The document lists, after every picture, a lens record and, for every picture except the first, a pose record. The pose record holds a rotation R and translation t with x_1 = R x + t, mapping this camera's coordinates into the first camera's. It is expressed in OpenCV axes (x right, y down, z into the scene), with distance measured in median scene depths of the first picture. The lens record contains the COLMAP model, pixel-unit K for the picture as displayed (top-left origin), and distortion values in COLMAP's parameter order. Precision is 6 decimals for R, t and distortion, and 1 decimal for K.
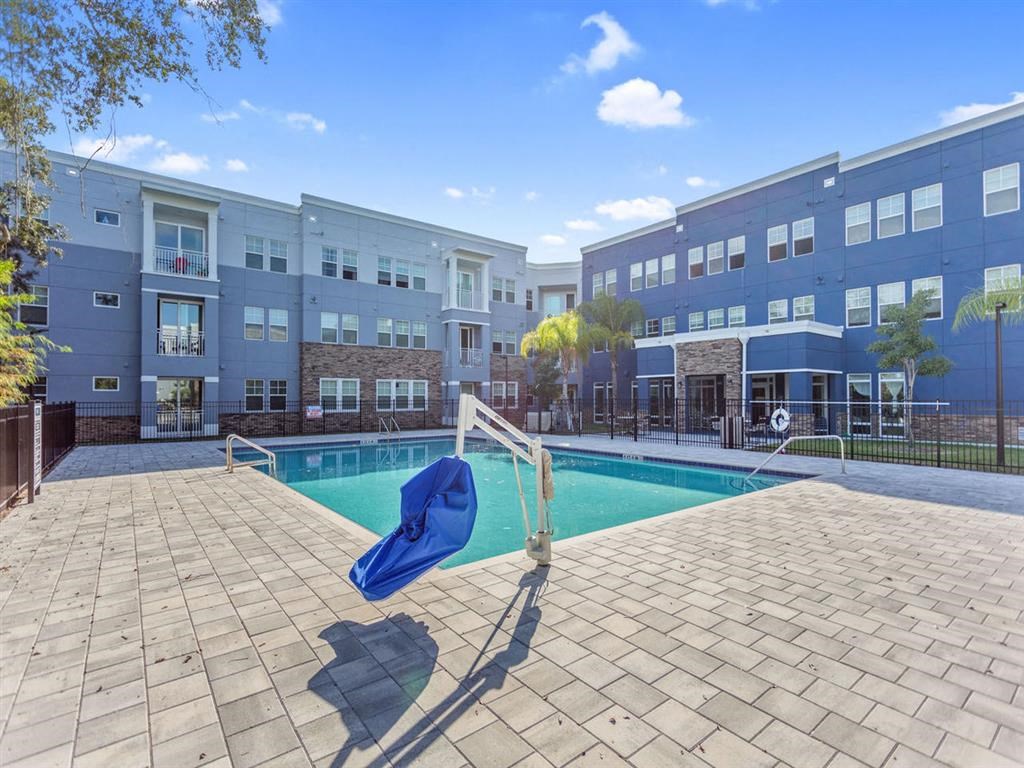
lens RADIAL K [[495.4, 0, 506.3], [0, 495.4, 388.4], [0, 0, 1]] dist [0.004065, 0.000808]
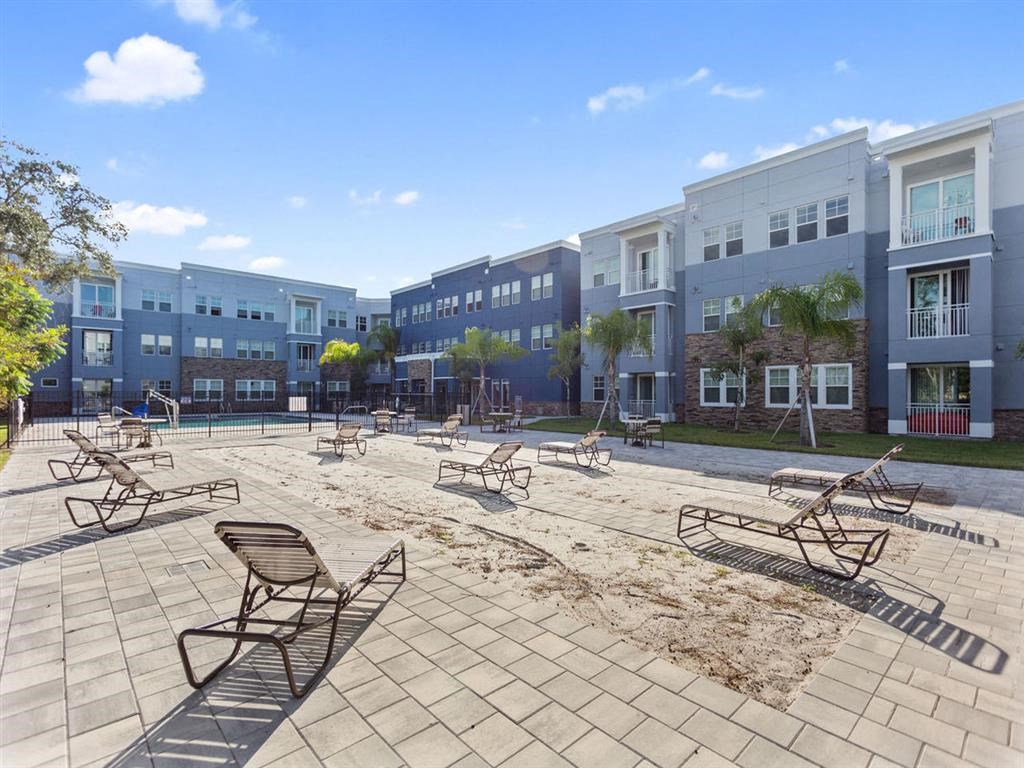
lens RADIAL K [[495.4, 0, 506.7], [0, 495.4, 389.2], [0, 0, 1]] dist [0.004065, 0.000808]
pose [[0.996254, 0.003016, 0.086418, 0.466898], [-0.003740, 0.999959, 0.008217, -0.005698], [-0.086390, -0.008510, 0.996225, -0.640554]]
